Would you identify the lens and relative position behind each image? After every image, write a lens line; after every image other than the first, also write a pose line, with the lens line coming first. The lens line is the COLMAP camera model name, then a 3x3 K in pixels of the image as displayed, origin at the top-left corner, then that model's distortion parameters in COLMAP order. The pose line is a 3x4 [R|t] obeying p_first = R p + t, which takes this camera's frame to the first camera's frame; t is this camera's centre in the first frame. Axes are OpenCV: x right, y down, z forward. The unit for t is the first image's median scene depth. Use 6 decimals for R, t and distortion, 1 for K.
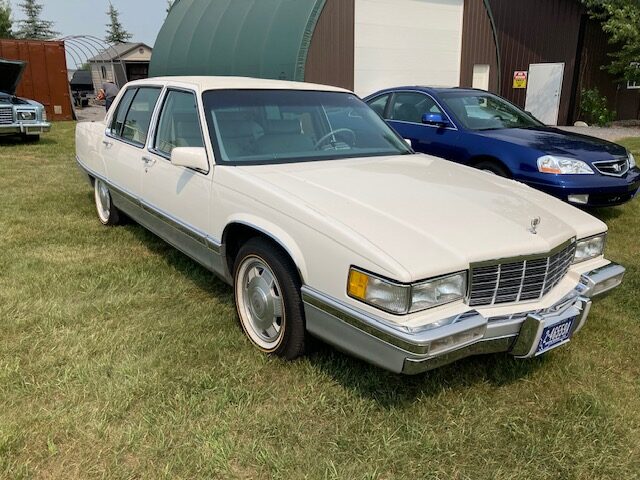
lens RADIAL K [[525.2, 0, 320.0], [0, 525.2, 240.0], [0, 0, 1]] dist [0.002839, -0.006984]
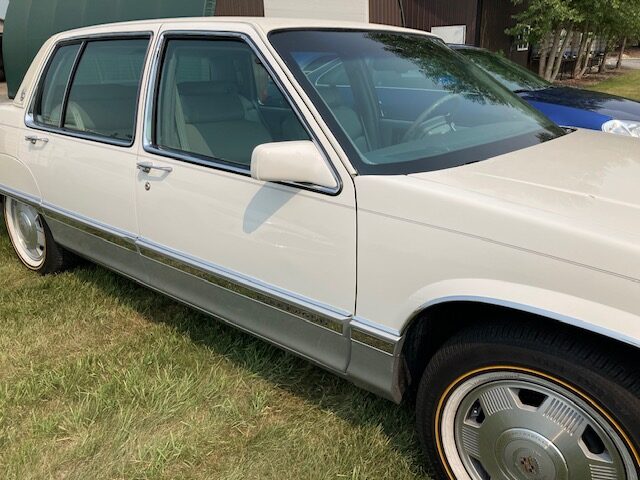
lens RADIAL K [[523.0, 0, 320.0], [0, 523.0, 240.0], [0, 0, 1]] dist [0.004587, 0.004487]
pose [[0.971033, -0.104121, 0.215067, -0.254830], [0.093889, 0.993933, 0.057284, -0.083737], [-0.219727, -0.035432, 0.974918, 0.387396]]
